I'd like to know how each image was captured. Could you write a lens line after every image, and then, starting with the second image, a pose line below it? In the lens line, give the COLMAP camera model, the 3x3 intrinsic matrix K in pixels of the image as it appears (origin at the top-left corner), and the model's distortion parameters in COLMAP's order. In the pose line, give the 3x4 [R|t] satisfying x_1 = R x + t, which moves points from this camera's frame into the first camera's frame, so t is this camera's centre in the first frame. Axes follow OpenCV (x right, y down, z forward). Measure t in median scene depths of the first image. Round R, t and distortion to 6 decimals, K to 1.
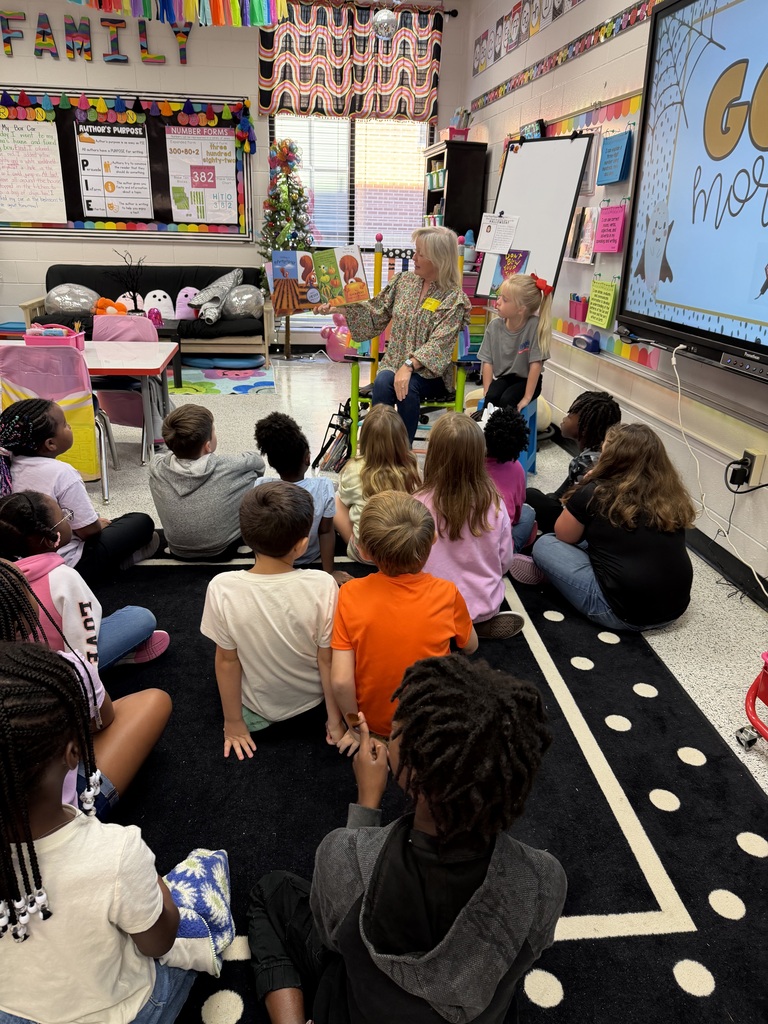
lens RADIAL K [[734.1, 0, 383.0], [0, 734.1, 519.2], [0, 0, 1]] dist [0.004627, -0.005004]
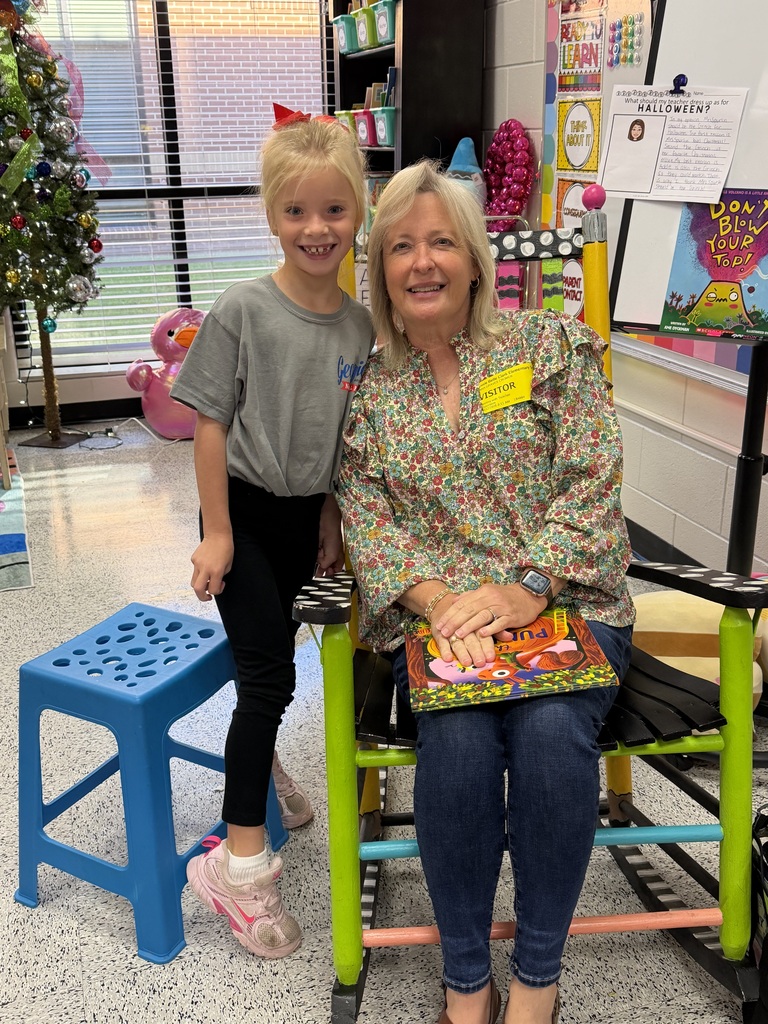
lens RADIAL K [[1067.2, 0, 379.3], [0, 1067.2, 508.0], [0, 0, 1]] dist [0.027425, 0.000000]
pose [[0.983437, -0.098183, 0.152357, -0.066119], [0.105335, 0.993648, -0.039589, -0.223218], [-0.147502, 0.054982, 0.987532, 0.561262]]
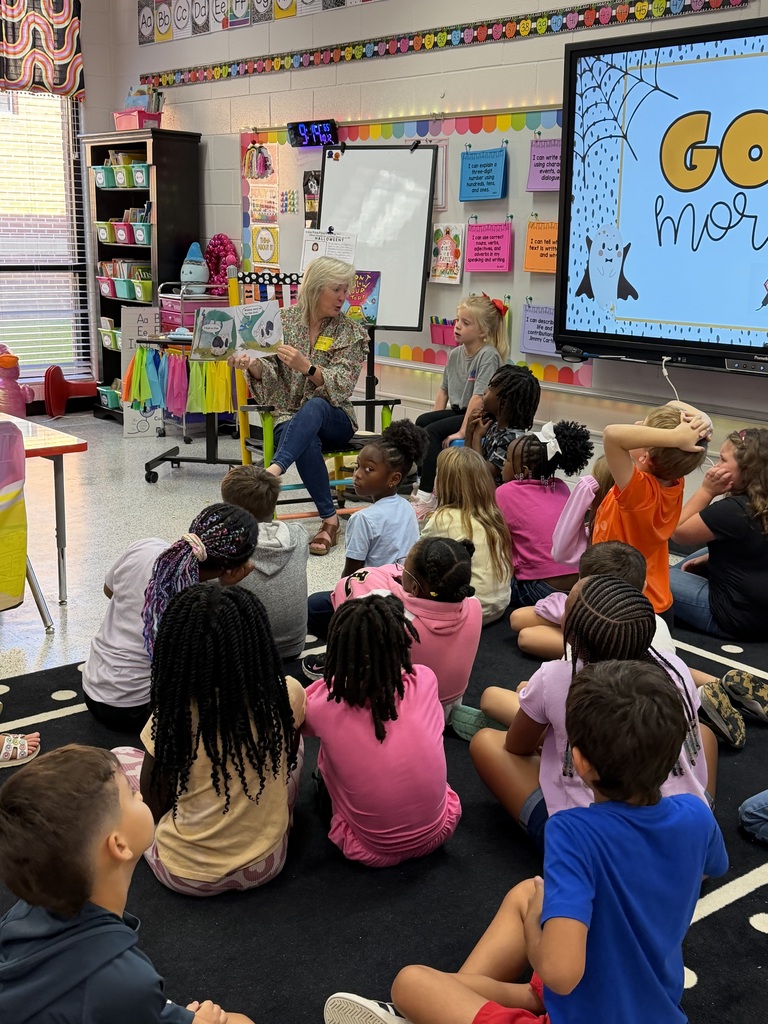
lens RADIAL K [[1170.5, 0, 386.0], [0, 1170.5, 512.3], [0, 0, 1]] dist [0.050027, 0.000000]
pose [[0.845024, -0.134407, 0.517560, -0.532995], [0.202001, 0.976413, -0.076241, 0.016433], [-0.495105, 0.168974, 0.852243, -0.123411]]
